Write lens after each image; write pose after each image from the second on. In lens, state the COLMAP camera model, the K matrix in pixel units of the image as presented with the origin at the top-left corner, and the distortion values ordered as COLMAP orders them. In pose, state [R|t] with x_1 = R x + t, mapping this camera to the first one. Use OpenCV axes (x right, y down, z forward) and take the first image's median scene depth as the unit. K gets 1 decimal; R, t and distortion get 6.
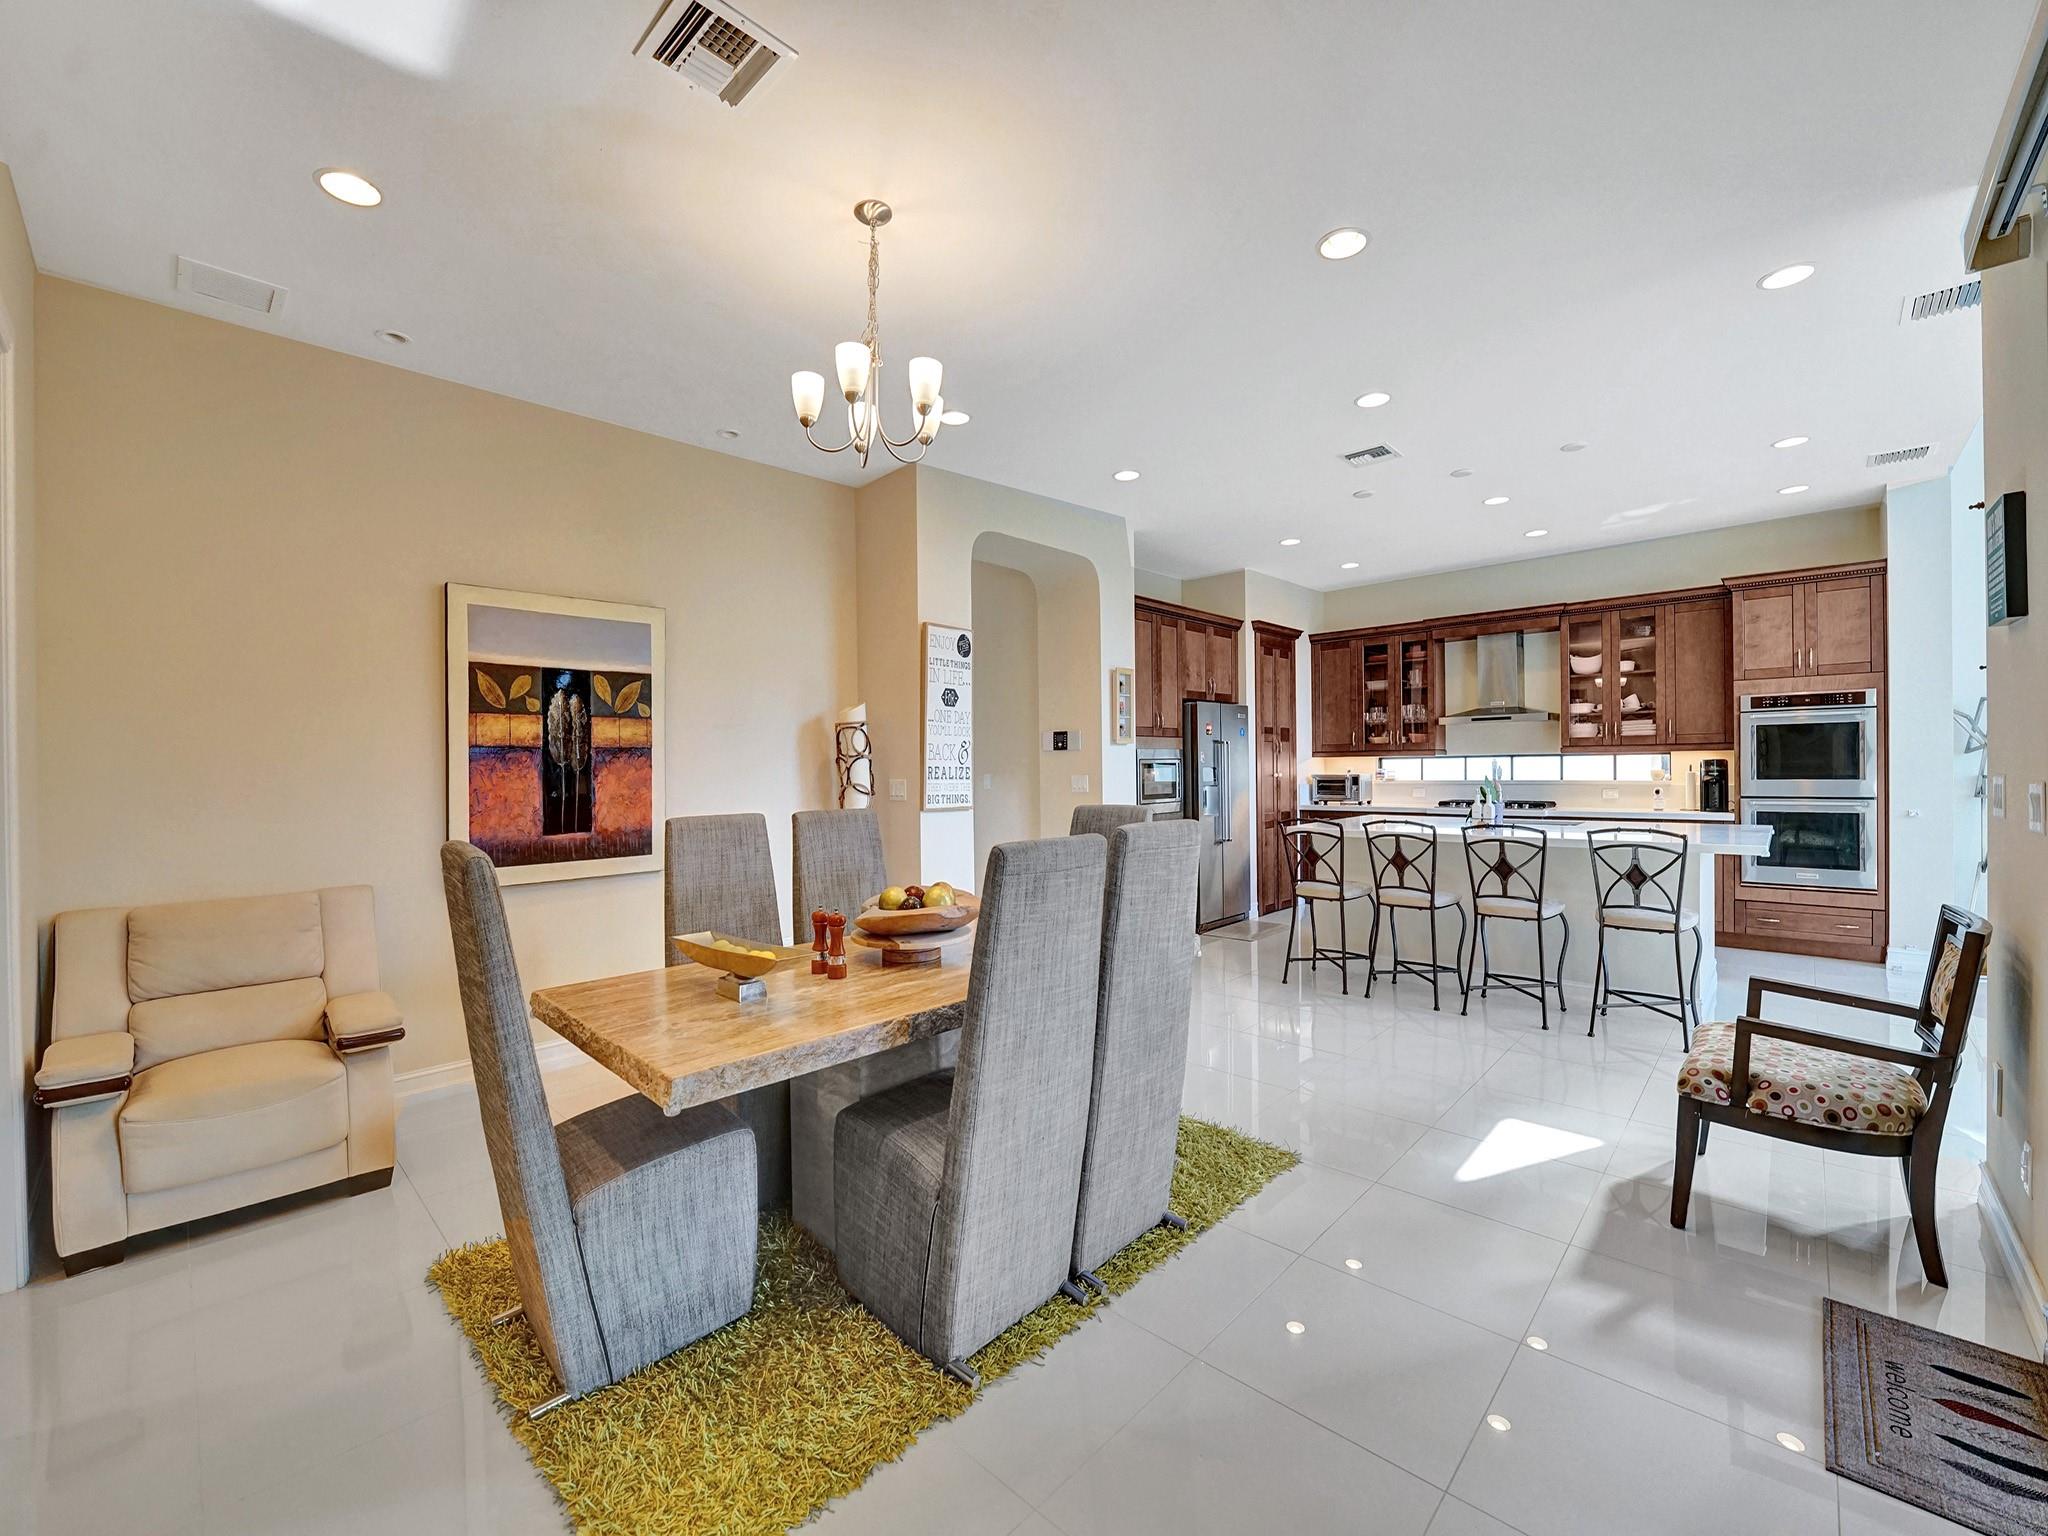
lens RADIAL K [[835.2, 0, 1018.1], [0, 835.2, 768.6], [0, 0, 1]] dist [-0.029172, 0.004499]
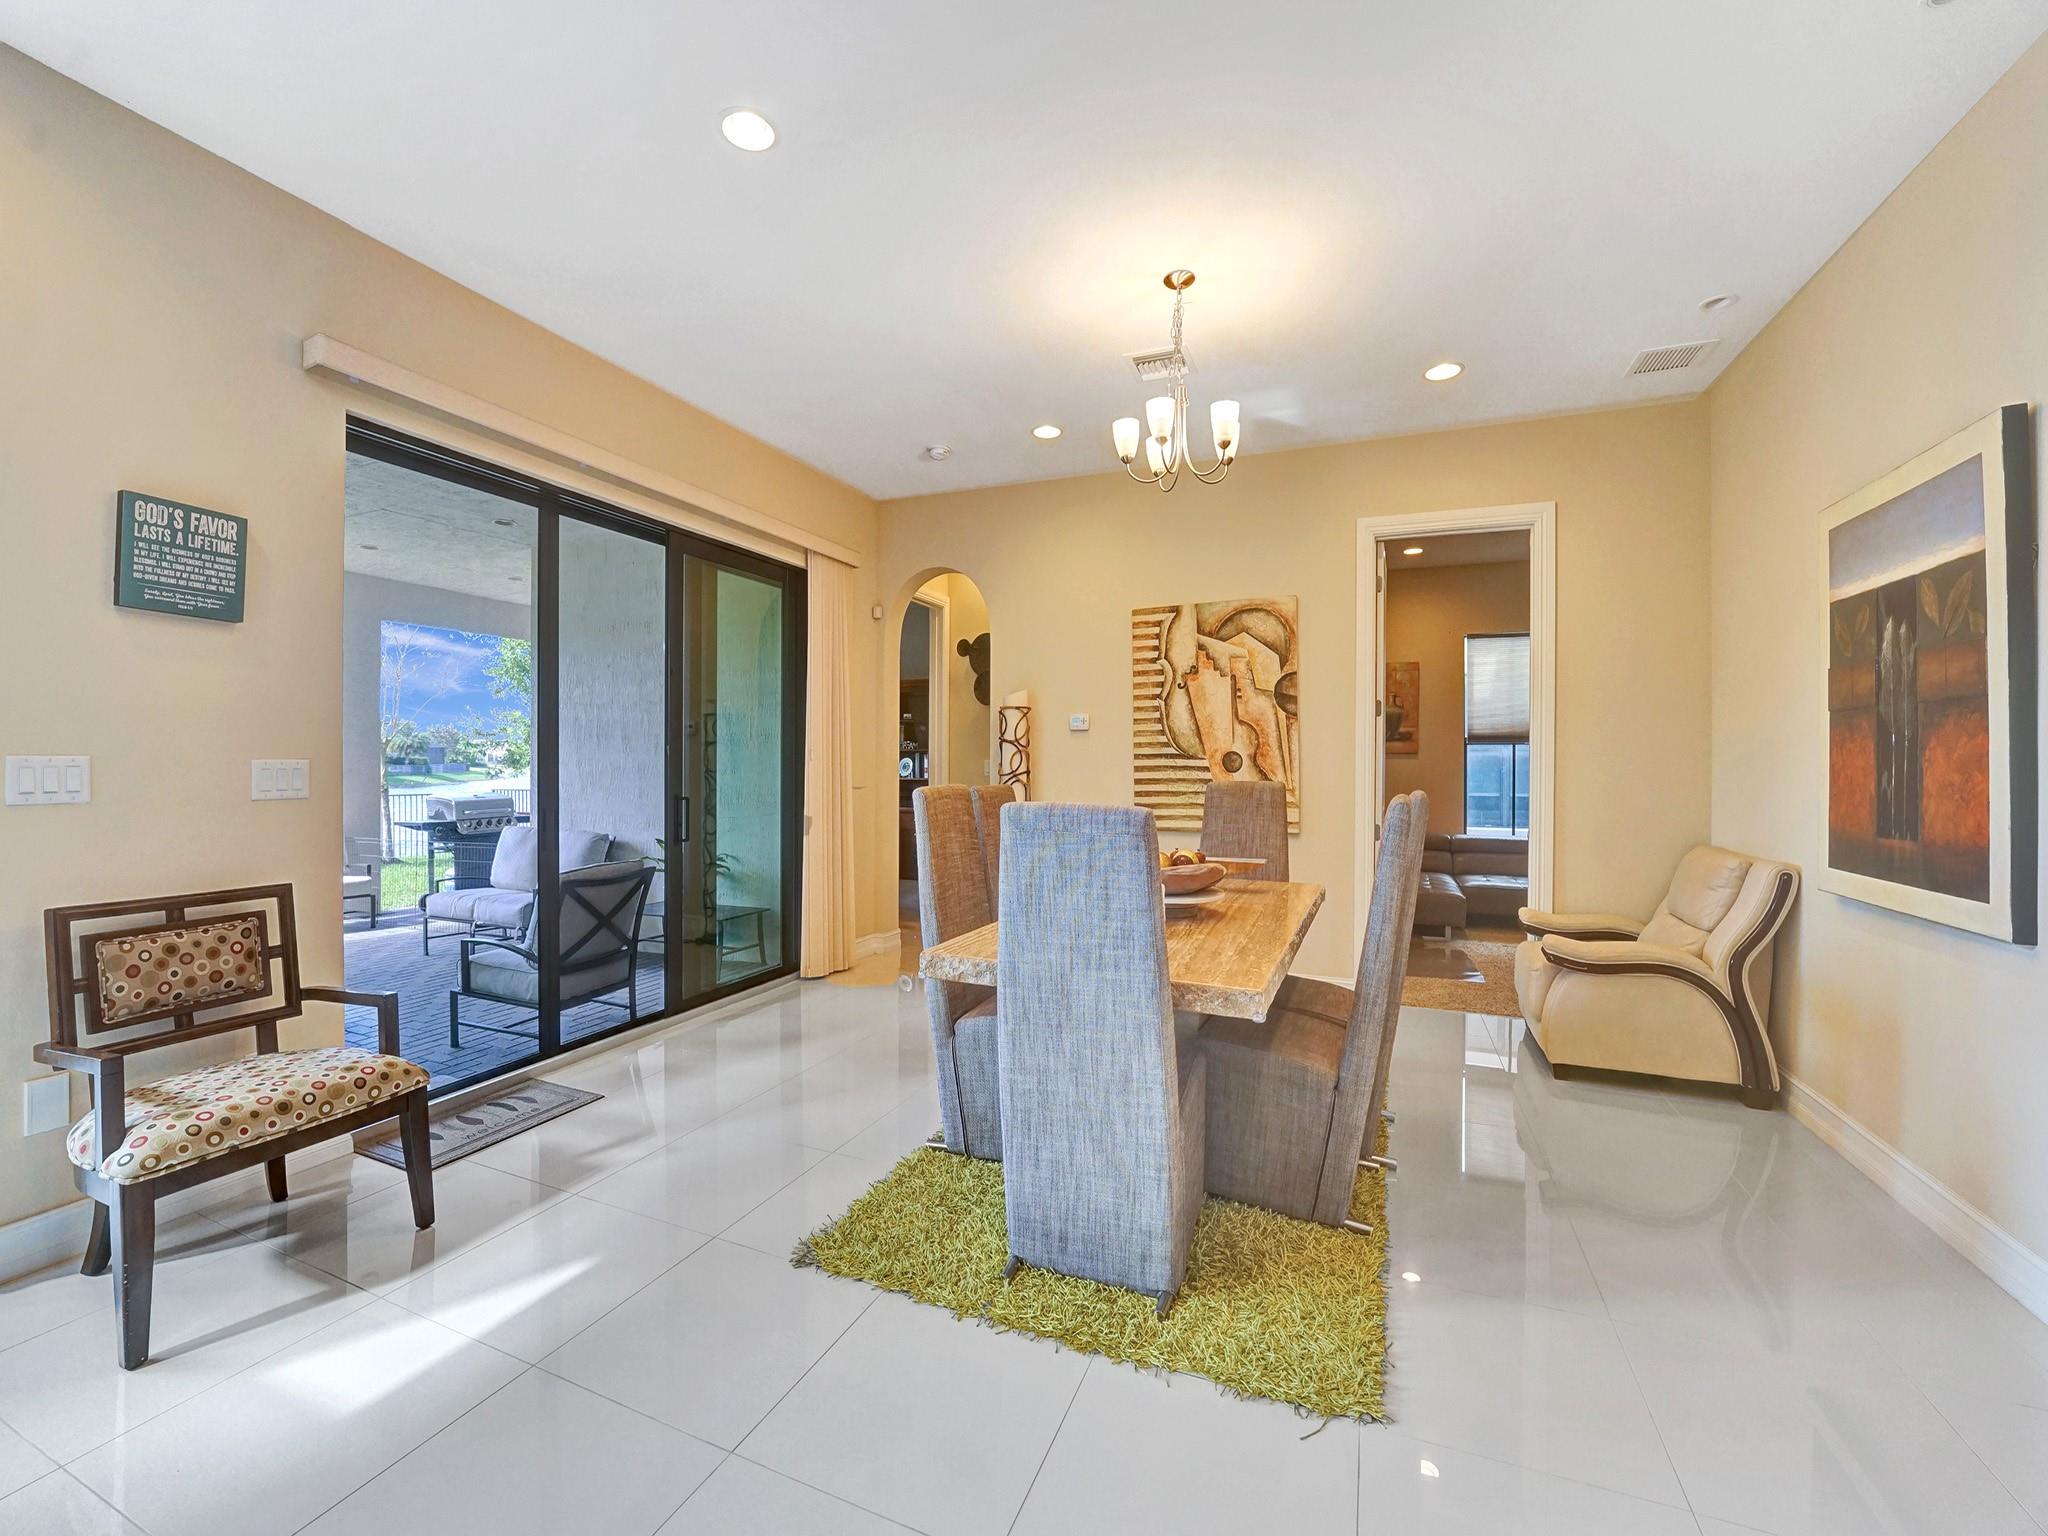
lens RADIAL K [[835.2, 0, 1018.1], [0, 835.2, 768.6], [0, 0, 1]] dist [-0.029172, 0.004499]
pose [[-0.931778, 0.013329, -0.362783, 0.295866], [0.007830, 0.999831, 0.016625, 0.008114], [0.362943, 0.012650, -0.931725, 1.259954]]
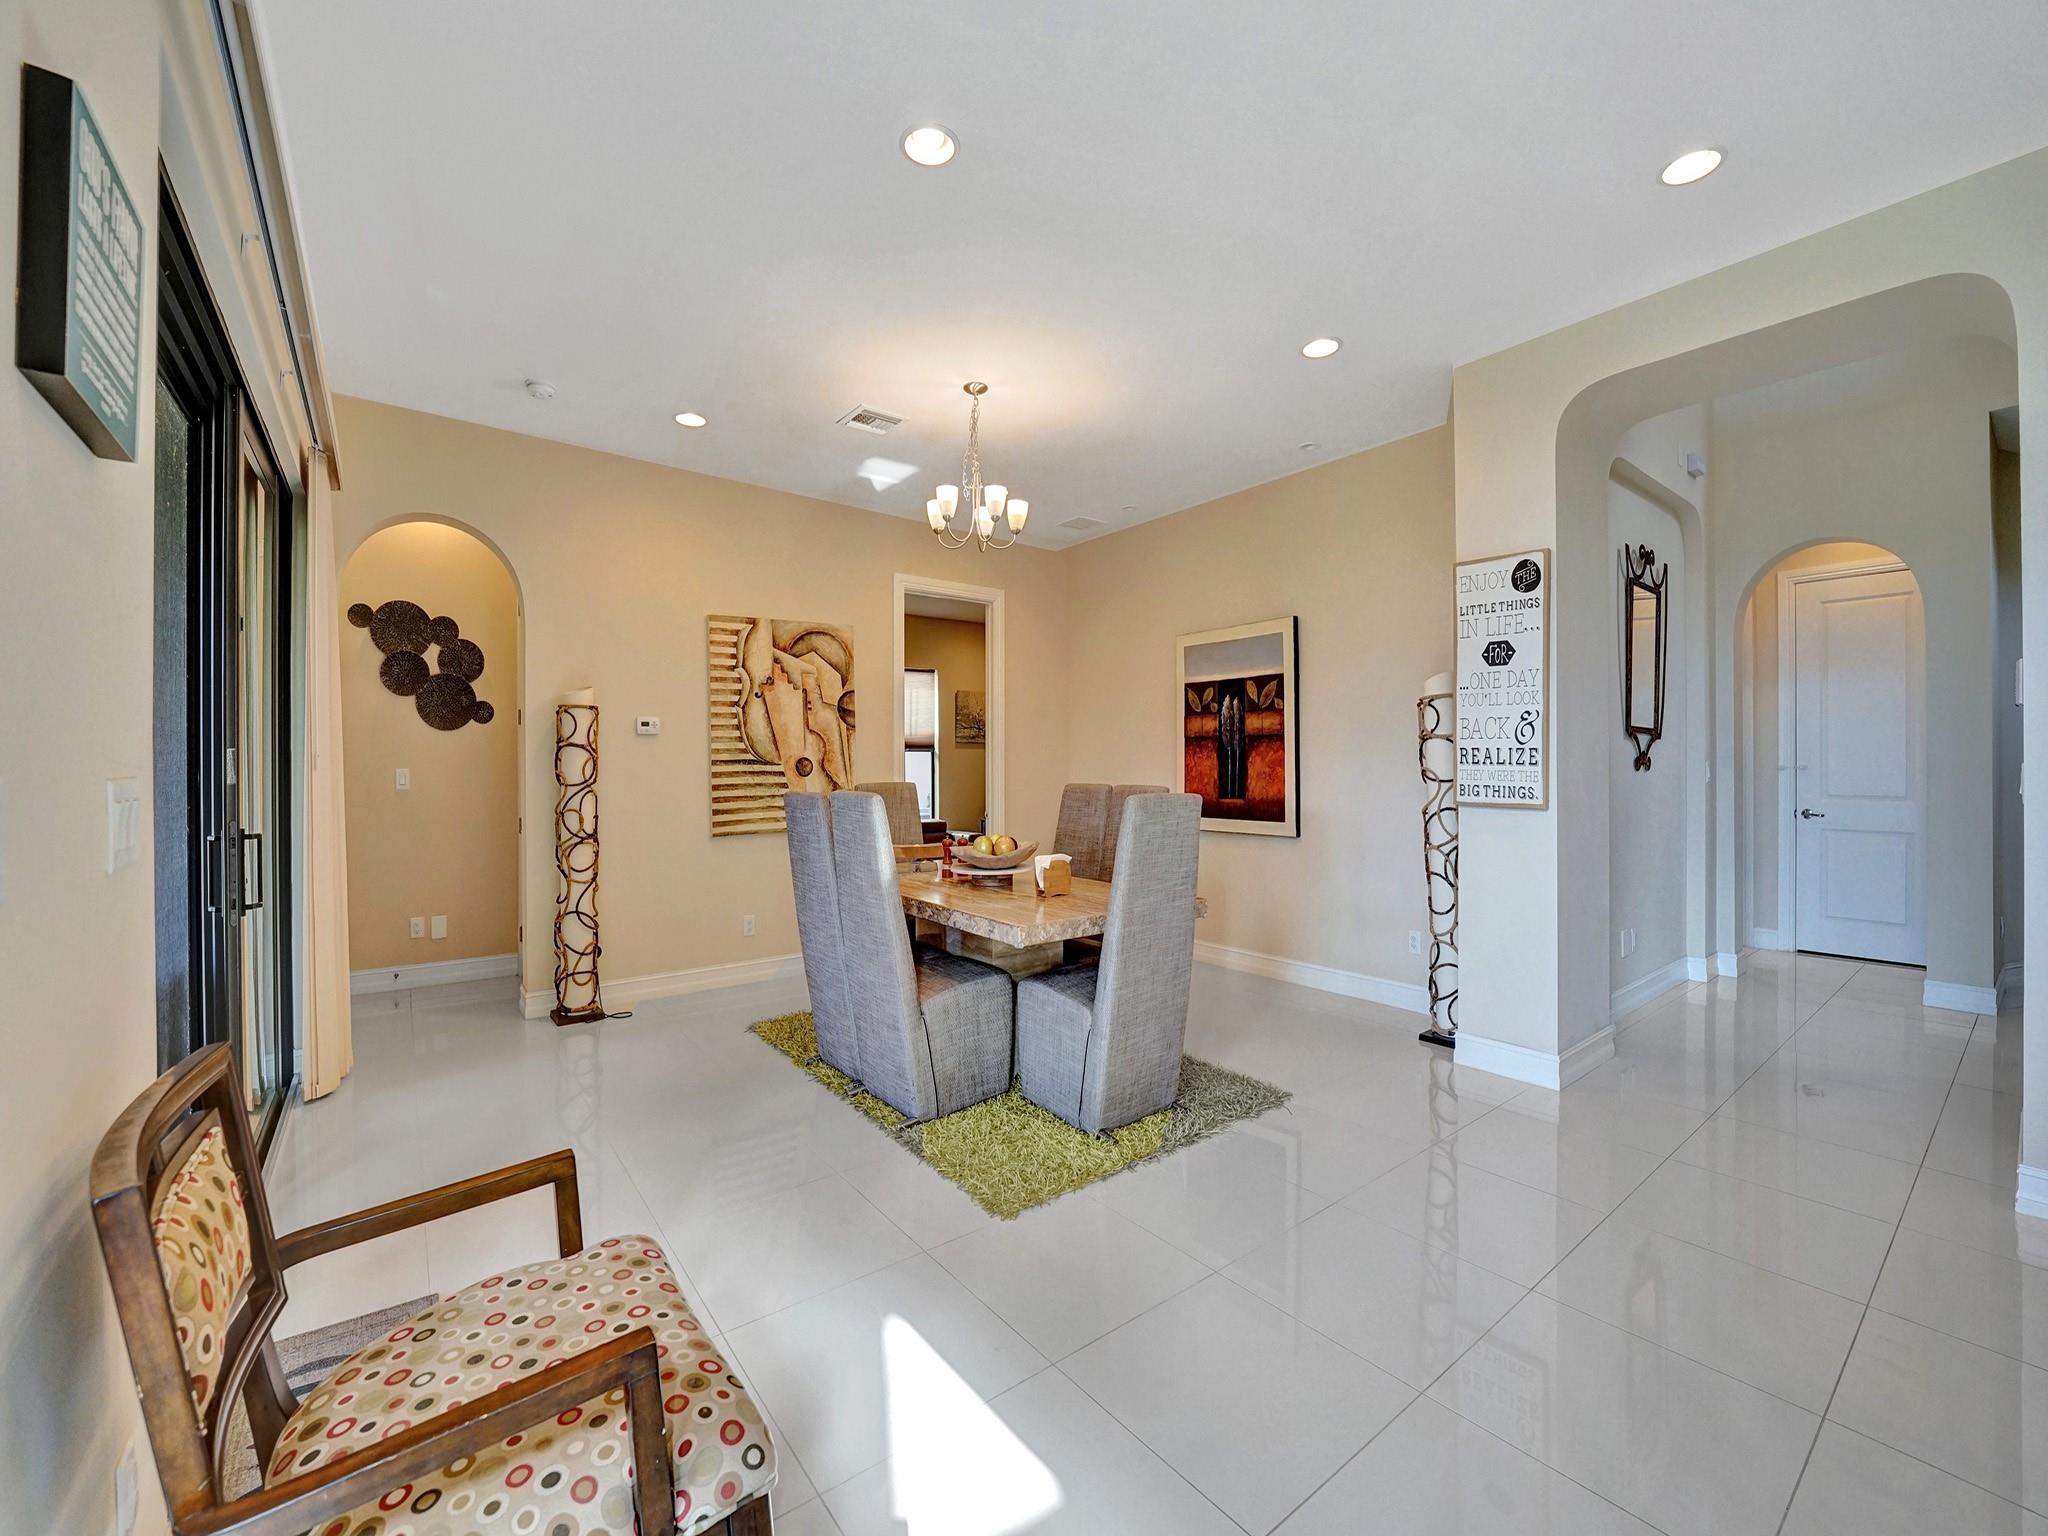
lens RADIAL K [[829.4, 0, 1026.5], [0, 829.4, 766.3], [0, 0, 1]] dist [-0.027779, 0.004851]
pose [[-0.147193, 0.016668, -0.988967, 0.816998], [0.004843, 0.999858, 0.016131, 0.000600], [0.989096, -0.002415, -0.147253, 0.814812]]
